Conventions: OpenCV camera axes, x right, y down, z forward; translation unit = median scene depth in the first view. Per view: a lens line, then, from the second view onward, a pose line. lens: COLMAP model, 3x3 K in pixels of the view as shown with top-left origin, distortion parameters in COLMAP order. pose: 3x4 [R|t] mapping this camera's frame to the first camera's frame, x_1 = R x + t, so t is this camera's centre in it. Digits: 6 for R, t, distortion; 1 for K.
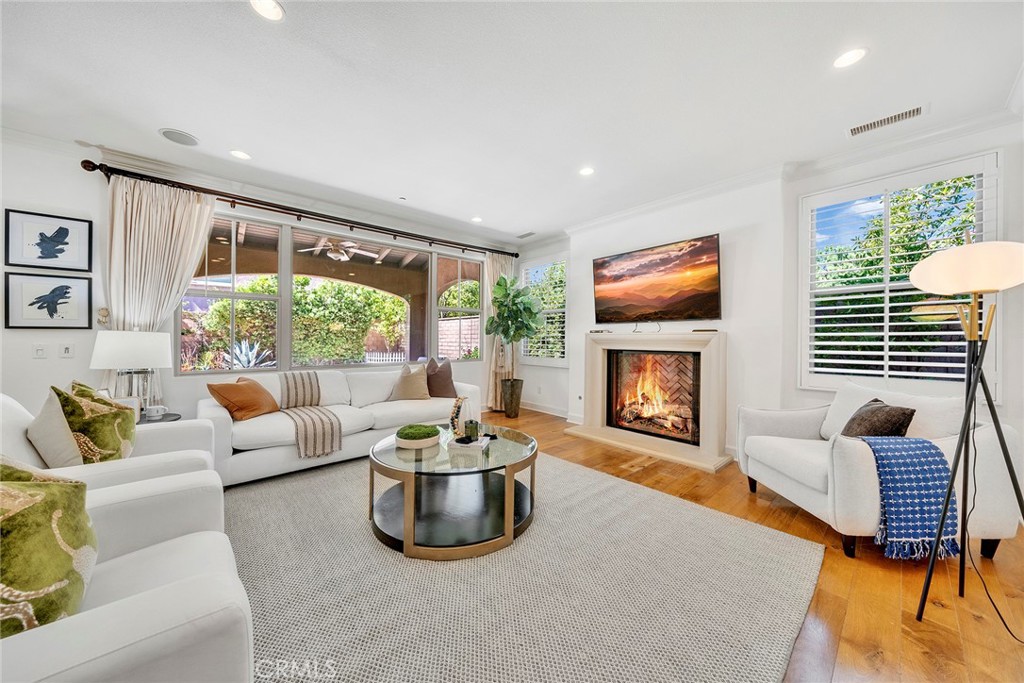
lens RADIAL K [[349.4, 0, 509.1], [0, 349.4, 335.8], [0, 0, 1]] dist [-0.000802, -0.000102]
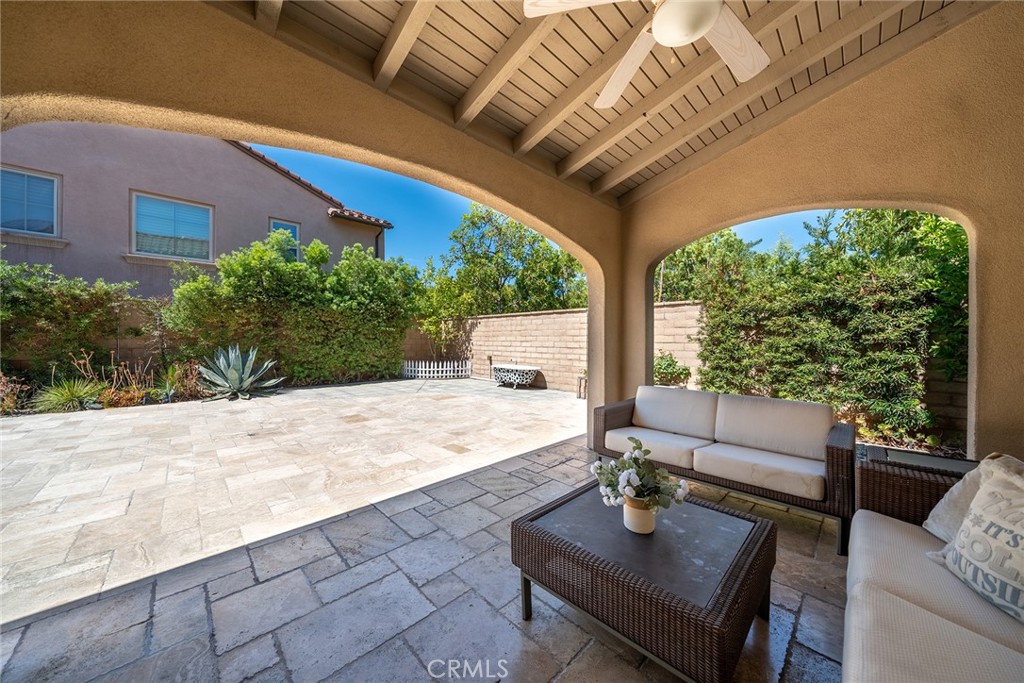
lens RADIAL K [[349.4, 0, 509.1], [0, 349.4, 335.8], [0, 0, 1]] dist [-0.000802, -0.000102]
pose [[0.997311, -0.002983, 0.073219, -0.372035], [0.003215, 0.999990, -0.003058, -0.001047], [-0.073209, 0.003285, 0.997311, 0.407370]]
